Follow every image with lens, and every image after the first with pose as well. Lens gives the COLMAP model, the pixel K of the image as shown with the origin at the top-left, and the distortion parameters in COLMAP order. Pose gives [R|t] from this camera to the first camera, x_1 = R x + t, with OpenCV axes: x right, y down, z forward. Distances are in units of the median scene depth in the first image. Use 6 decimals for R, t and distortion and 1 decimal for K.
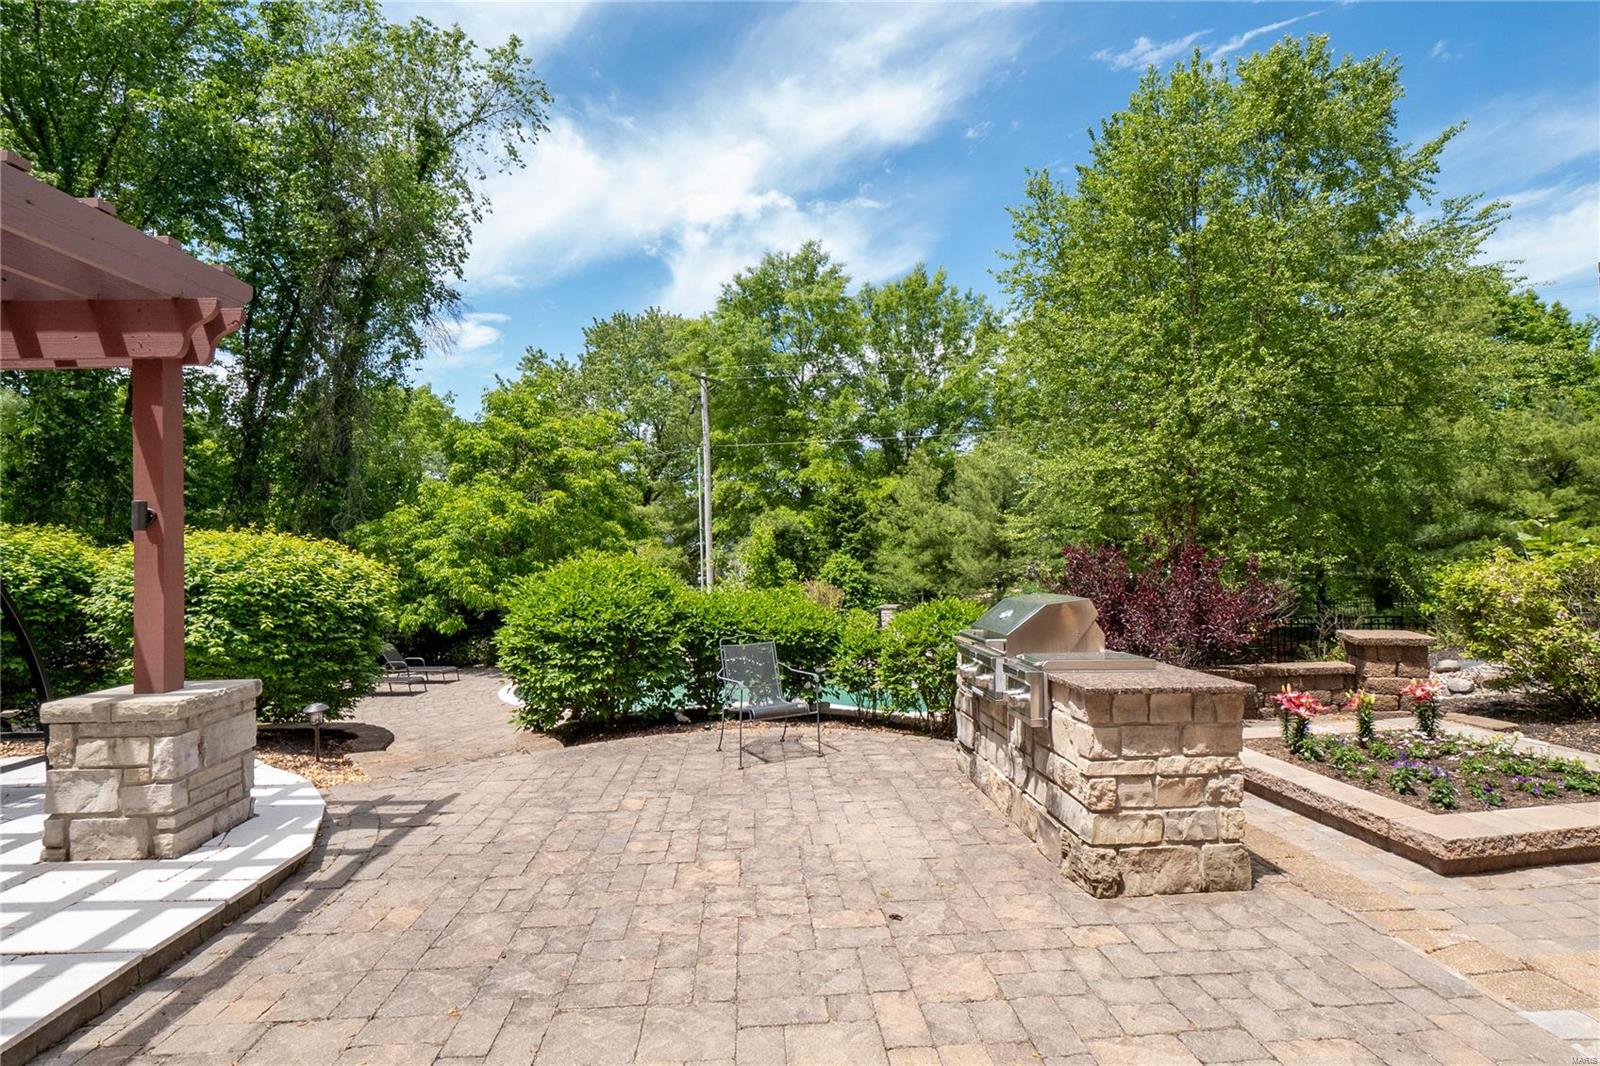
lens RADIAL K [[760.3, 0, 800.0], [0, 760.3, 533.0], [0, 0, 1]] dist [-0.008698, -0.000985]
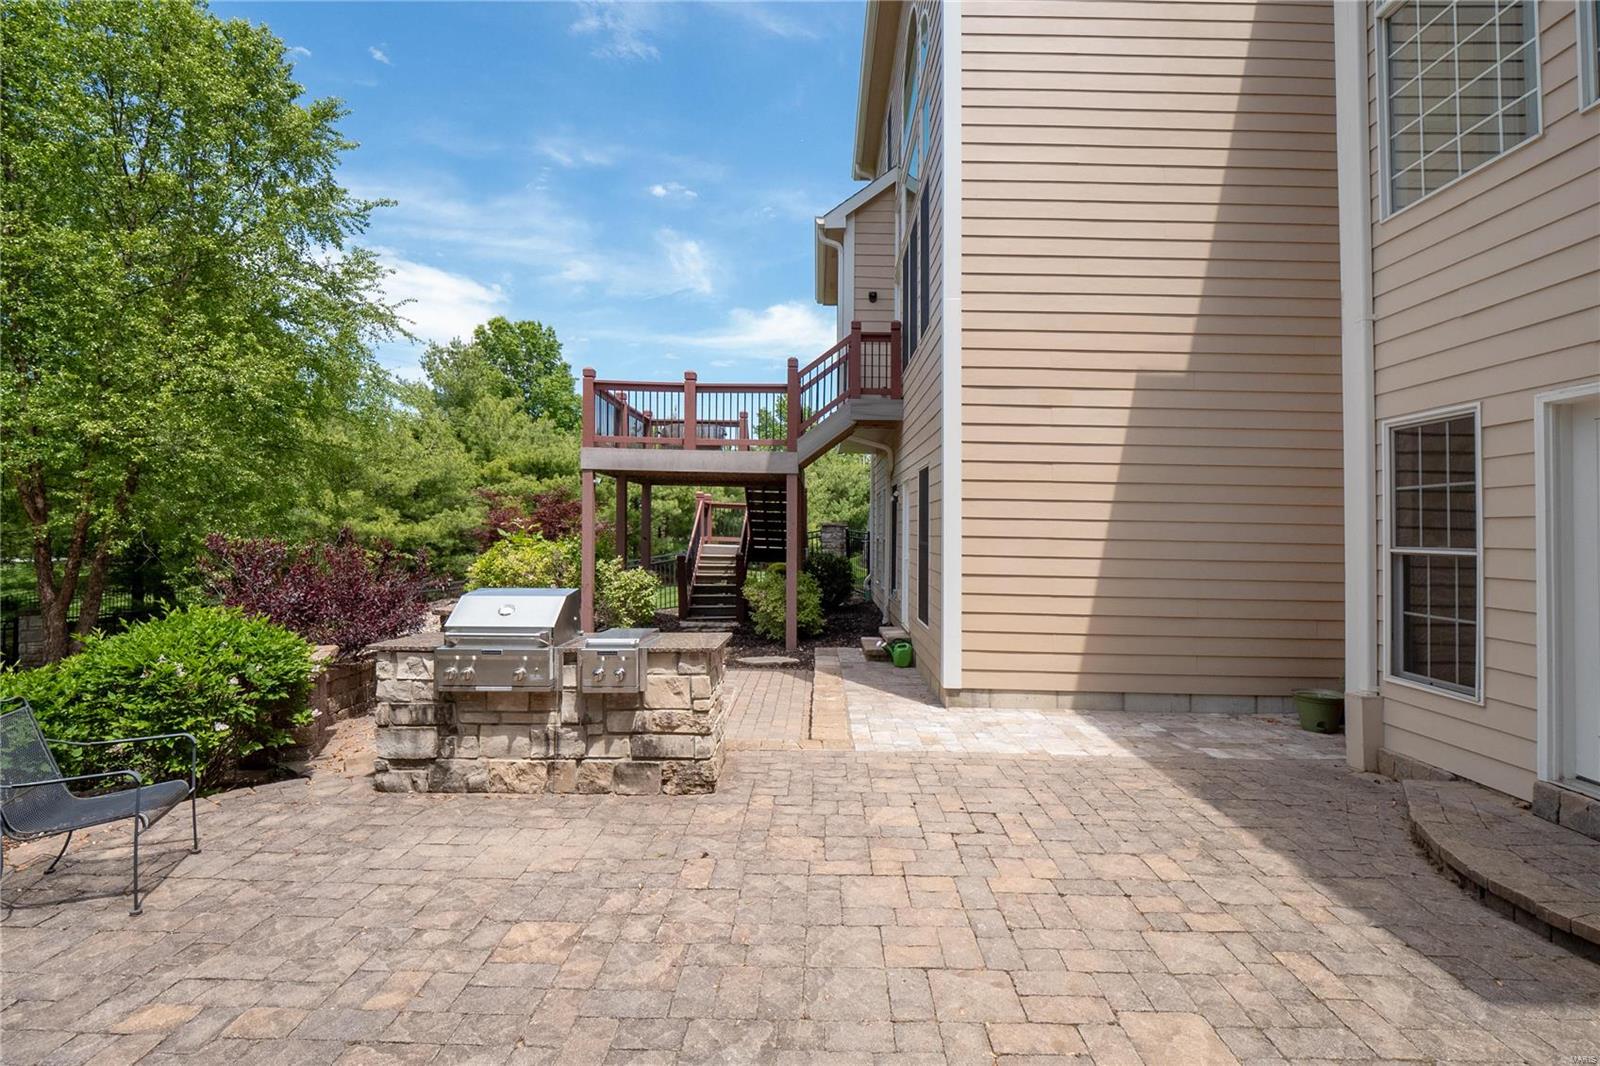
lens RADIAL K [[760.3, 0, 800.0], [0, 760.3, 533.0], [0, 0, 1]] dist [-0.008698, -0.000985]
pose [[0.076157, 0.020217, 0.996891, -0.963062], [-0.038021, 0.999126, -0.017358, 0.007582], [-0.996371, -0.036581, 0.076859, 0.690880]]
